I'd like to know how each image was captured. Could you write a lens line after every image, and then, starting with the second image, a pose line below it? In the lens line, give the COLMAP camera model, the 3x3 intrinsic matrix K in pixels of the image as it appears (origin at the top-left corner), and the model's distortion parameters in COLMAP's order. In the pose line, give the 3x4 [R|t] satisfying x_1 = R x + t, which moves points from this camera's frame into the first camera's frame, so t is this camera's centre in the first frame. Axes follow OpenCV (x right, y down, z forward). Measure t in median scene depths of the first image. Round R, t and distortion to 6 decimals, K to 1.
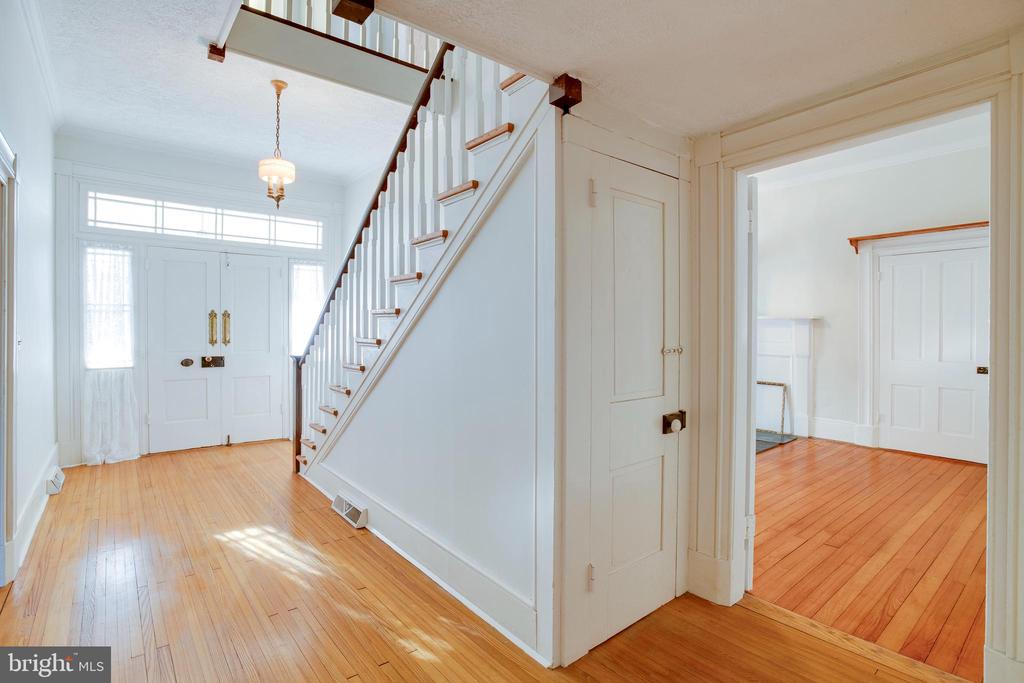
lens RADIAL K [[498.2, 0, 511.2], [0, 498.2, 338.3], [0, 0, 1]] dist [-0.060449, 0.027114]
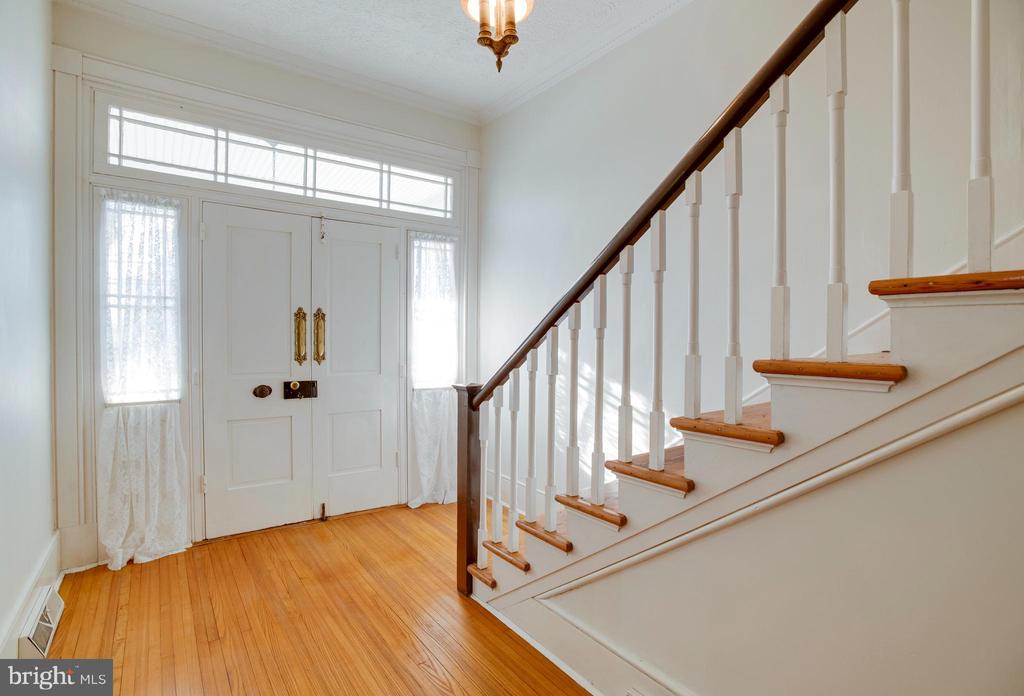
lens RADIAL K [[503.6, 0, 512.0], [0, 503.6, 348.0], [0, 0, 1]] dist [-0.057120, 0.023383]
pose [[0.998215, 0.000005, -0.059718, -0.328079], [-0.000049, 1.000000, -0.000736, -0.005703], [0.059718, 0.000738, 0.998215, 0.408929]]
